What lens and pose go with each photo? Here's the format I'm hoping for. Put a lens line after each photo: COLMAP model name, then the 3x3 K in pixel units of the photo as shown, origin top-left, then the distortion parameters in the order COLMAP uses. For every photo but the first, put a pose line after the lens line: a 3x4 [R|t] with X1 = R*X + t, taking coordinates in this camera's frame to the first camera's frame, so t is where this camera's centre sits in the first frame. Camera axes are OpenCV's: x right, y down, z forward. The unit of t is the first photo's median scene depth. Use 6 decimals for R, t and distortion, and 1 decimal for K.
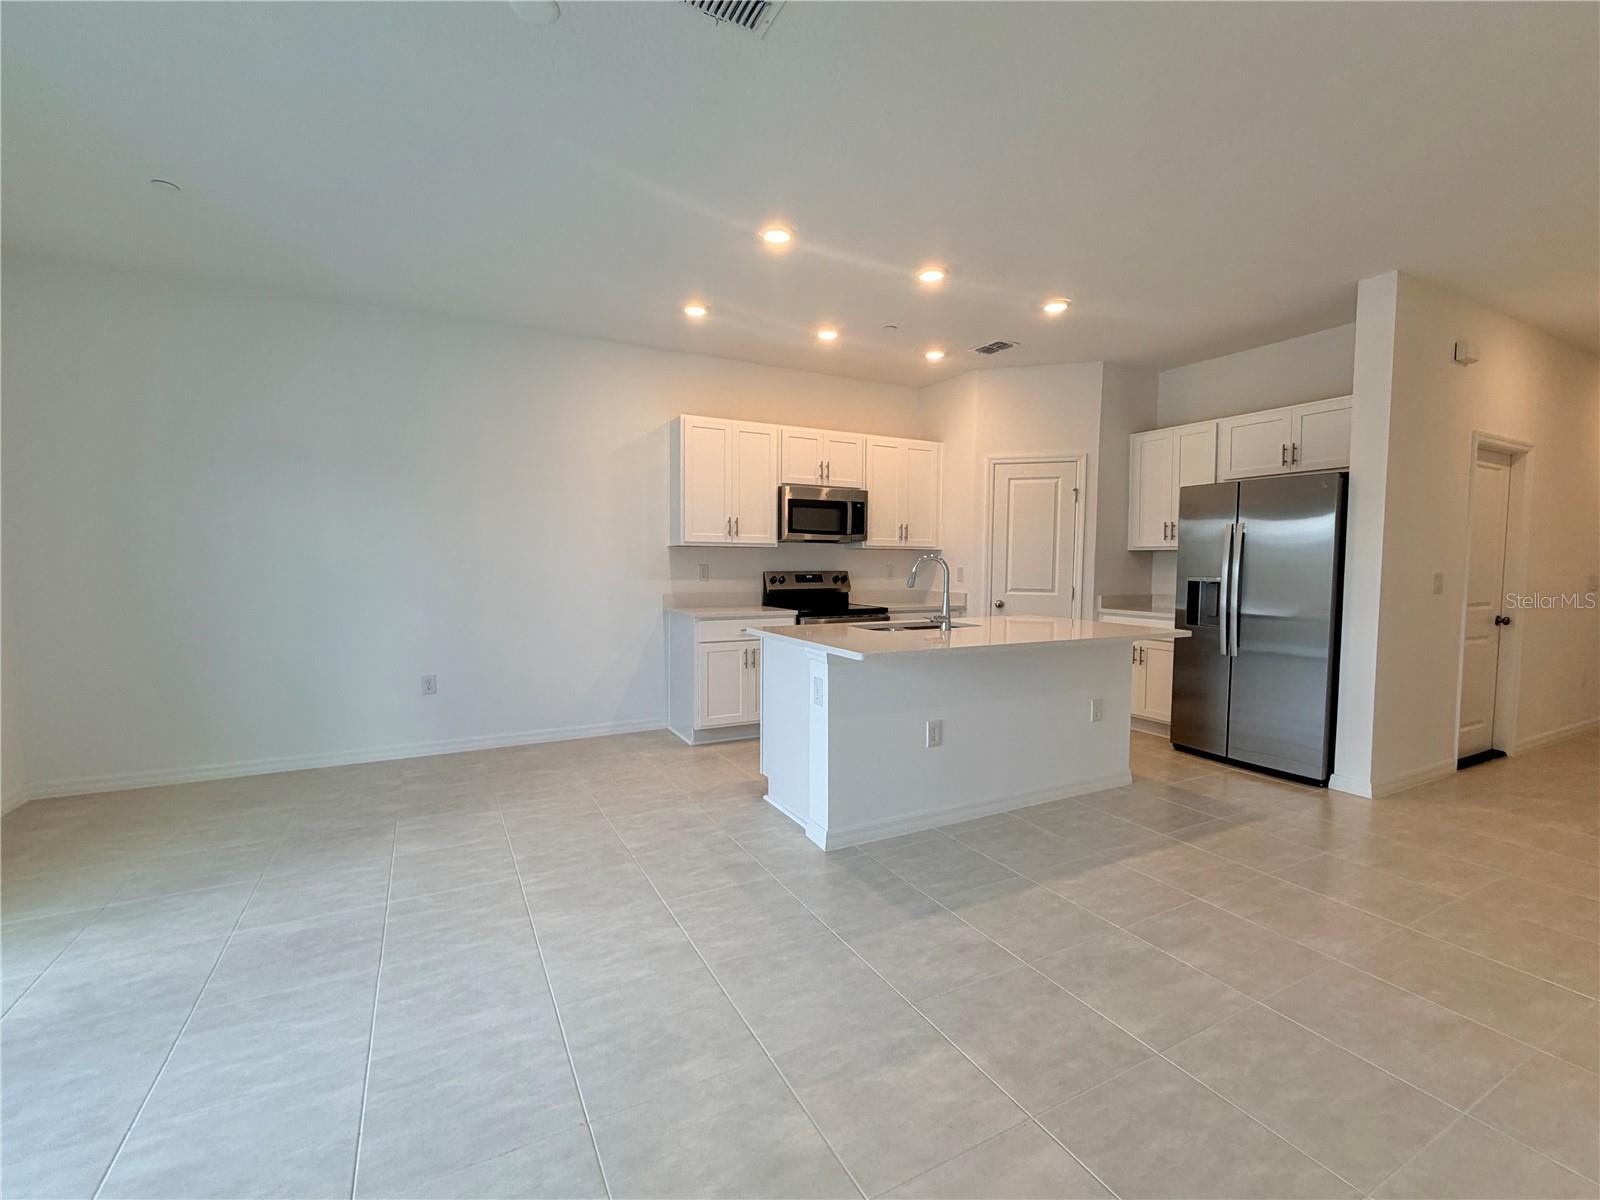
lens RADIAL K [[691.2, 0, 800.0], [0, 691.2, 600.0], [0, 0, 1]] dist [0.002148, 0.000057]
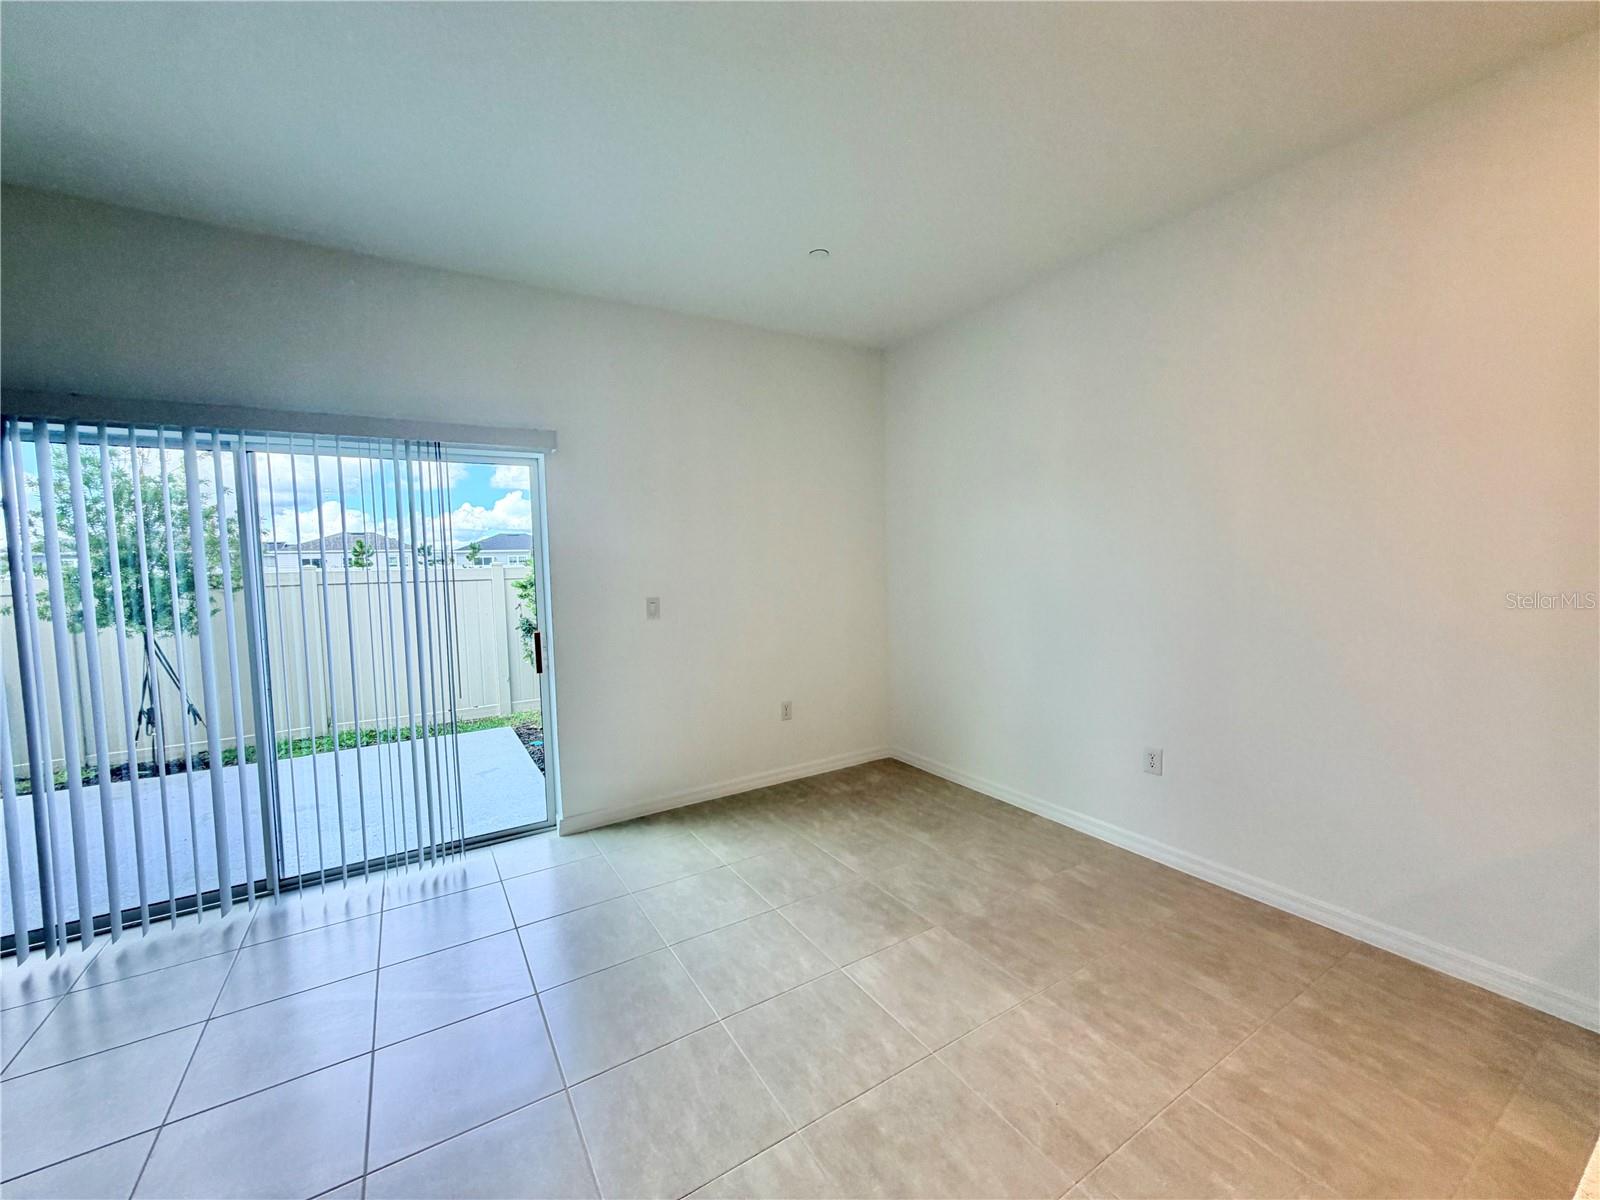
lens RADIAL K [[636.7, 0, 798.0], [0, 636.7, 599.7], [0, 0, 1]] dist [0.002426, 0.000221]
pose [[0.057586, 0.056065, -0.996765, 0.074832], [-0.033184, 0.997978, 0.054216, -0.058062], [0.997789, 0.029955, 0.059330, 0.526989]]
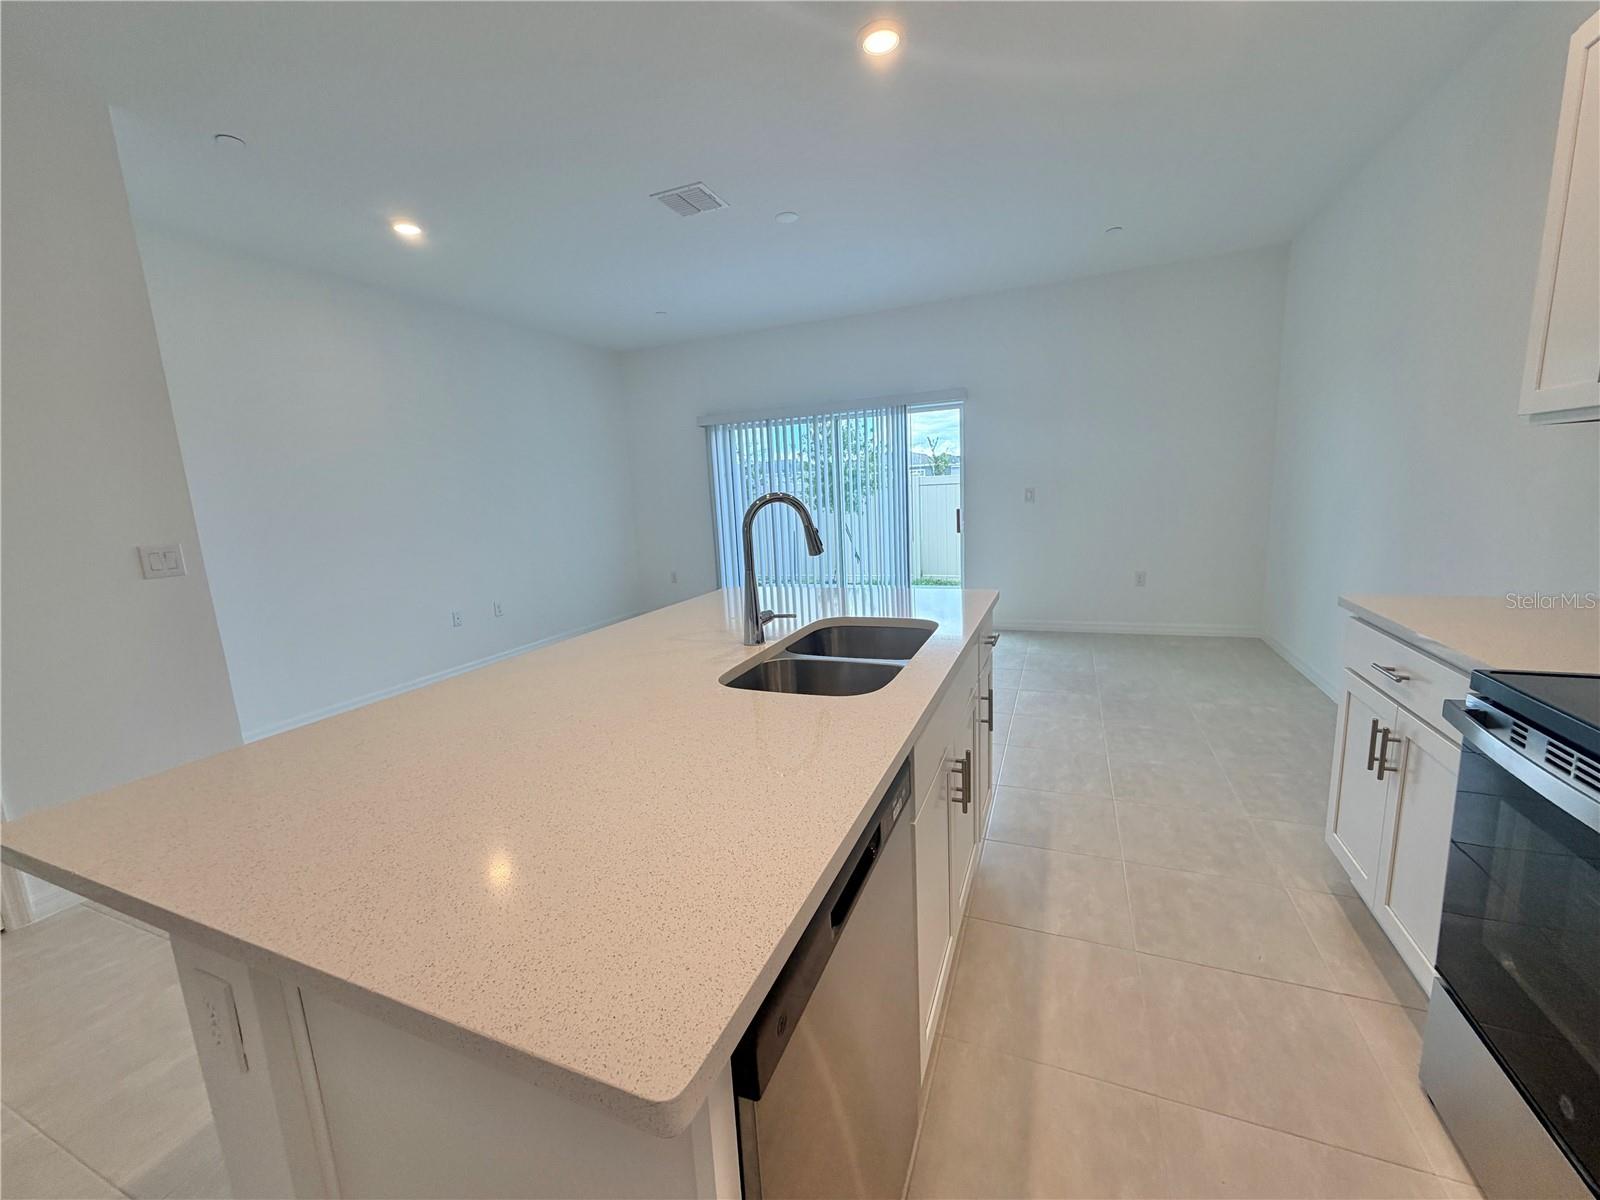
lens RADIAL K [[636.7, 0, 798.0], [0, 636.7, 599.7], [0, 0, 1]] dist [0.002426, 0.000221]
pose [[-0.777450, 0.139988, -0.613168, 0.342903], [0.010108, 0.977570, 0.210366, -0.062698], [0.628864, 0.157351, -0.761427, 1.006414]]
